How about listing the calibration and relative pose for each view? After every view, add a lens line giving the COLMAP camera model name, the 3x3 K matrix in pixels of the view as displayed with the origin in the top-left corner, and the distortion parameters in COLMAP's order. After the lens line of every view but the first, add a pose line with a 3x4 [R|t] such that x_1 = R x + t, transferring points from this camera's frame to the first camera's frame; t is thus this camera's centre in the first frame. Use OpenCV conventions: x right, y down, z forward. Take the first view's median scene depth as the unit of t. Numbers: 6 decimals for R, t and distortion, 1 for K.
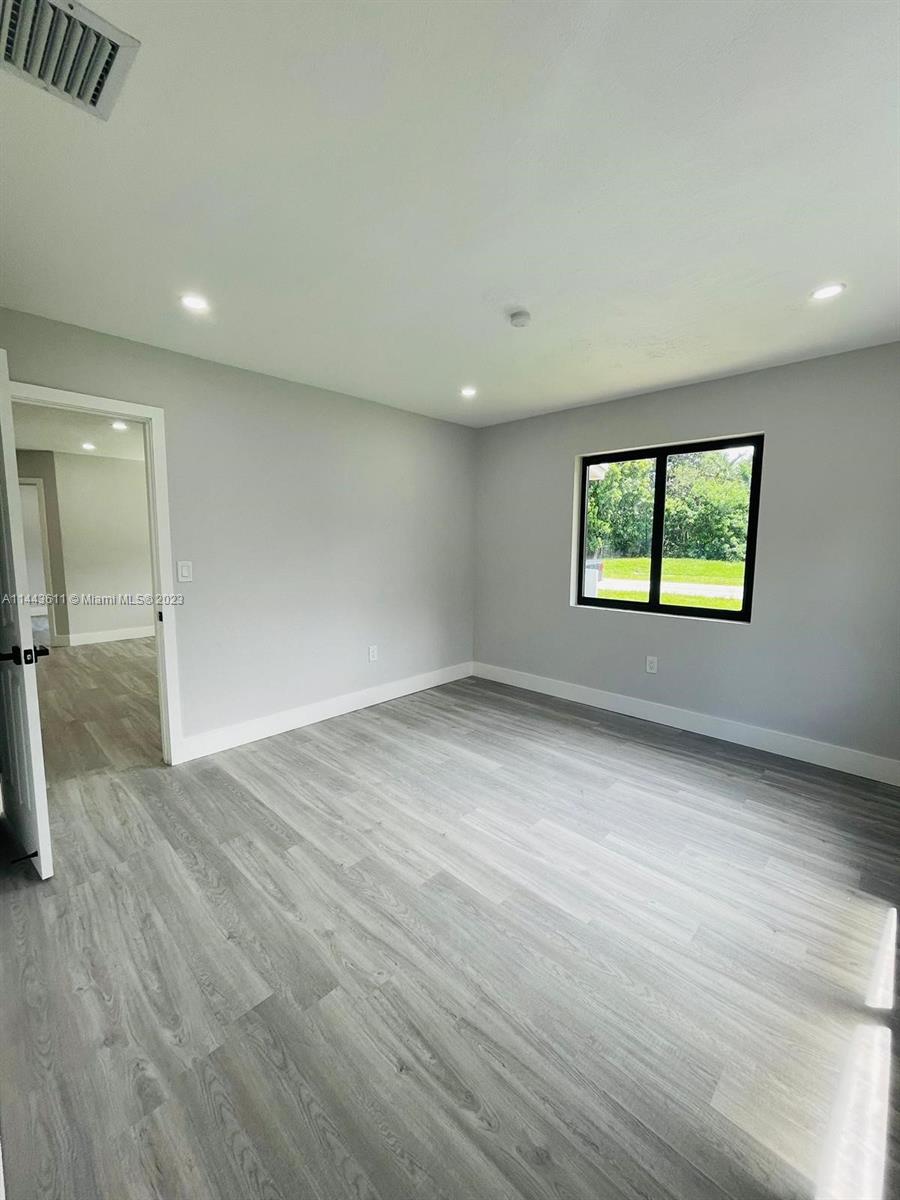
lens RADIAL K [[484.8, 0, 447.1], [0, 484.8, 598.7], [0, 0, 1]] dist [-0.001309, 0.000082]
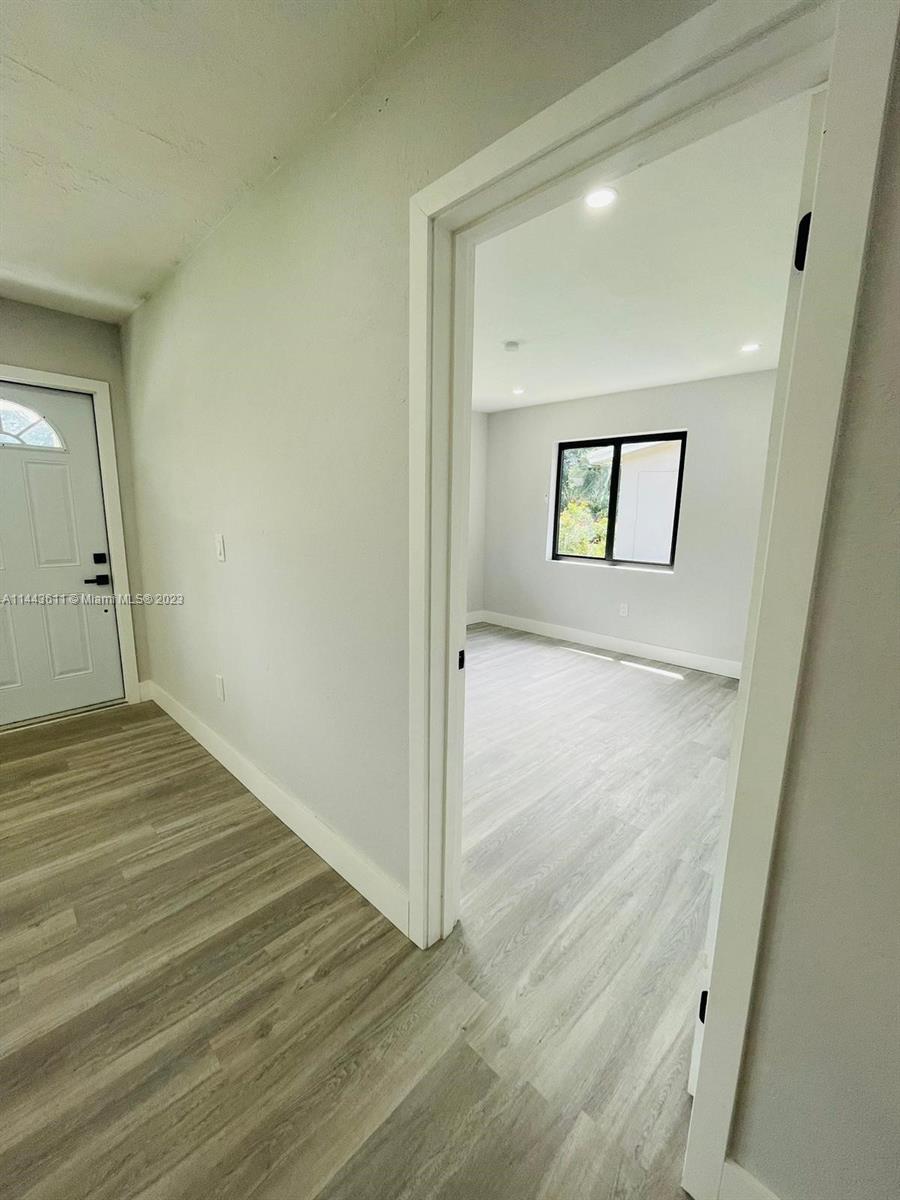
lens RADIAL K [[484.8, 0, 447.1], [0, 484.8, 598.7], [0, 0, 1]] dist [-0.001309, 0.000082]
pose [[-0.008686, -0.183642, 0.982955, -1.211507], [0.096715, 0.978229, 0.183613, -0.133895], [-0.995274, 0.096662, 0.009264, 1.130504]]
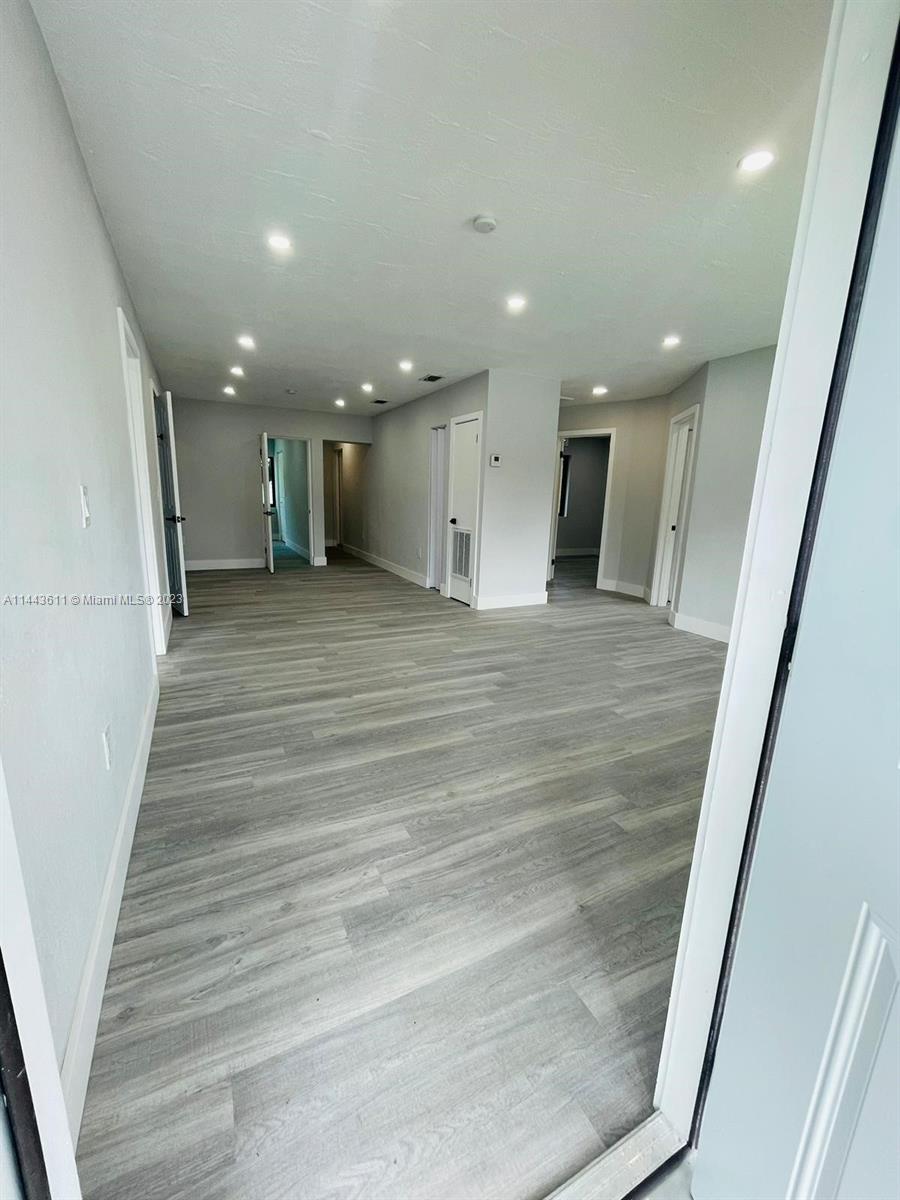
lens RADIAL K [[484.8, 0, 447.1], [0, 484.8, 598.7], [0, 0, 1]] dist [-0.001309, 0.000082]
pose [[-0.319510, 0.184720, -0.929404, 0.106451], [-0.141730, 0.960467, 0.239617, -0.192476], [0.936924, 0.208285, -0.280699, 2.128166]]
